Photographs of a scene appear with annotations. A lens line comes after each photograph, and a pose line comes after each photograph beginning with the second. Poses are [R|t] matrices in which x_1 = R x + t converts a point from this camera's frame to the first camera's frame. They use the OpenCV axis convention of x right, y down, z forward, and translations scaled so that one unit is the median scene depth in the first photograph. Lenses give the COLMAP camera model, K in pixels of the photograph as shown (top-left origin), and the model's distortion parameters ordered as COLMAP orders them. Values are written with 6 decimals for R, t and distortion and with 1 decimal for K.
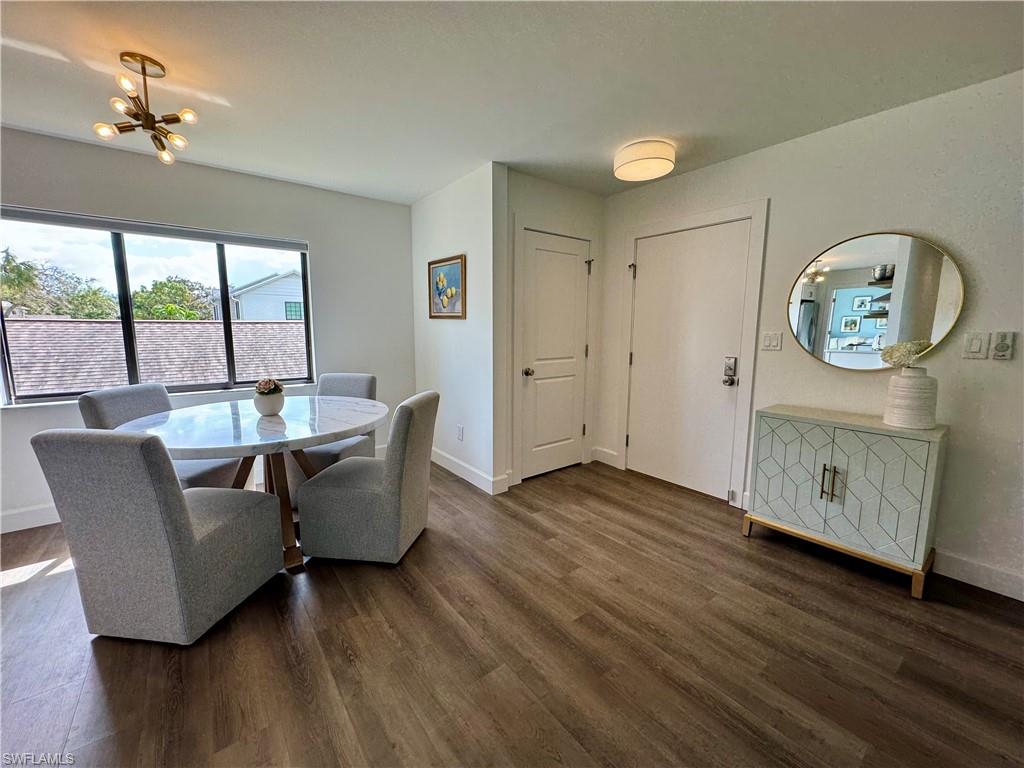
lens RADIAL K [[410.6, 0, 510.0], [0, 410.6, 382.4], [0, 0, 1]] dist [-0.002017, 0.000142]
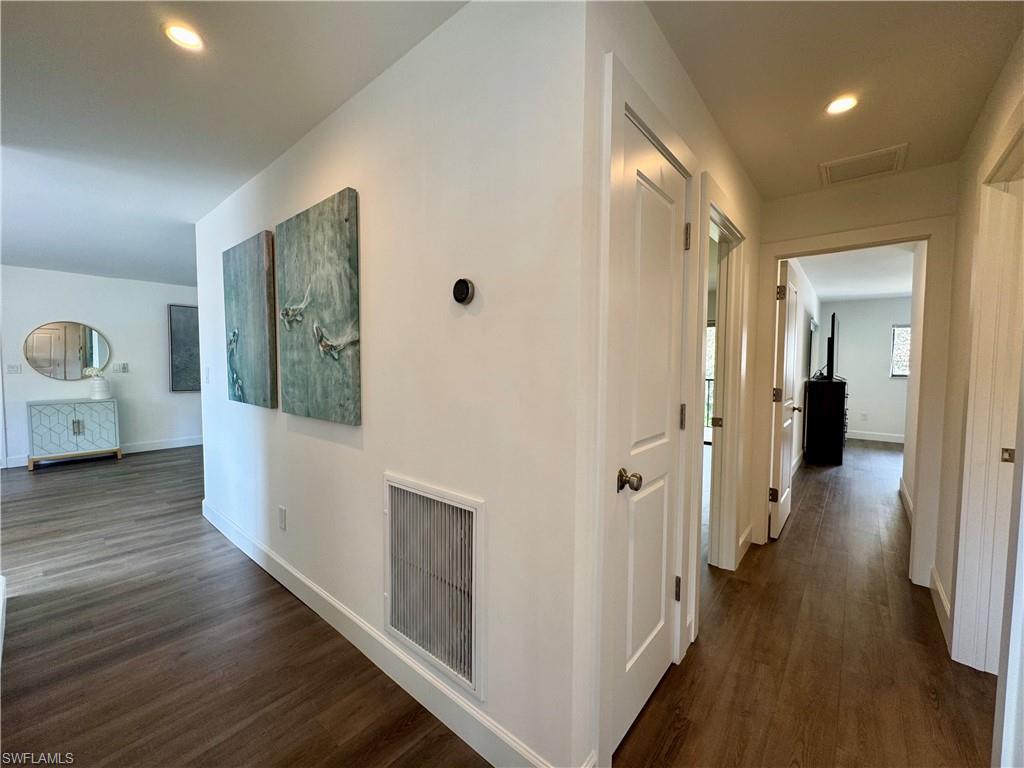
lens RADIAL K [[410.6, 0, 510.0], [0, 410.6, 382.4], [0, 0, 1]] dist [-0.002017, 0.000142]
pose [[-0.216164, -0.049402, 0.975106, -1.459520], [0.119855, 0.989823, 0.076717, 0.078445], [-0.968973, 0.133454, -0.208043, -0.679750]]
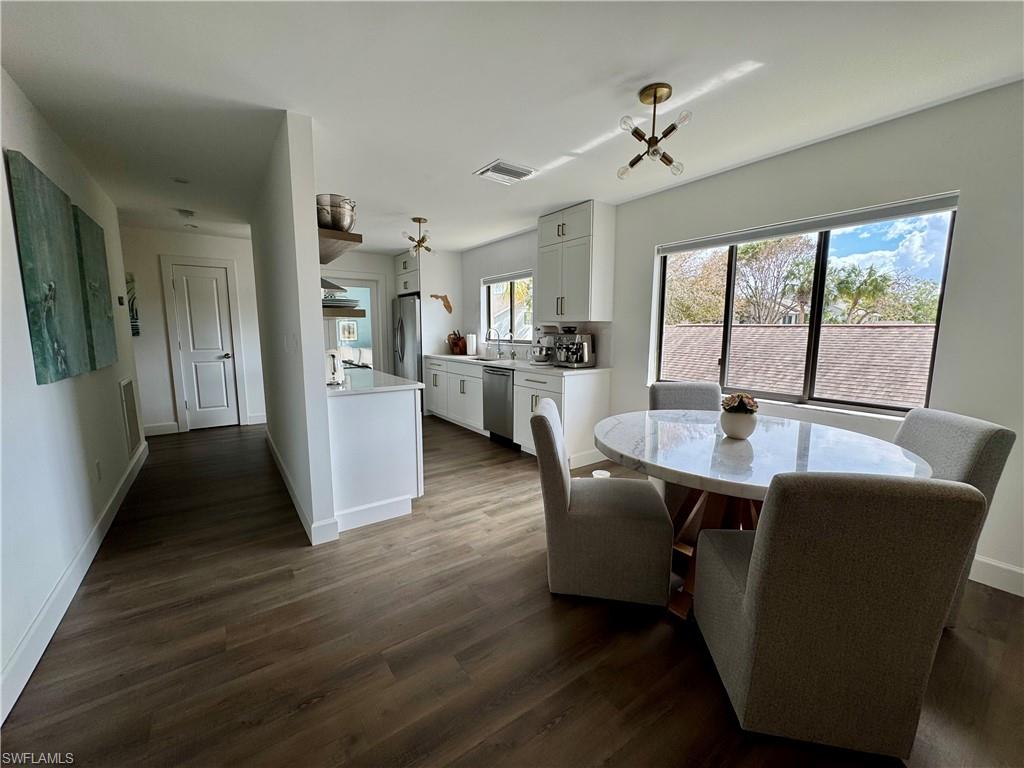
lens RADIAL K [[404.1, 0, 509.9], [0, 404.1, 385.7], [0, 0, 1]] dist [-0.000275, 0.000048]
pose [[-0.042592, 0.131269, -0.990431, 0.191005], [-0.132395, 0.981847, 0.135825, -0.061746], [0.990281, 0.136913, -0.024440, 0.473282]]
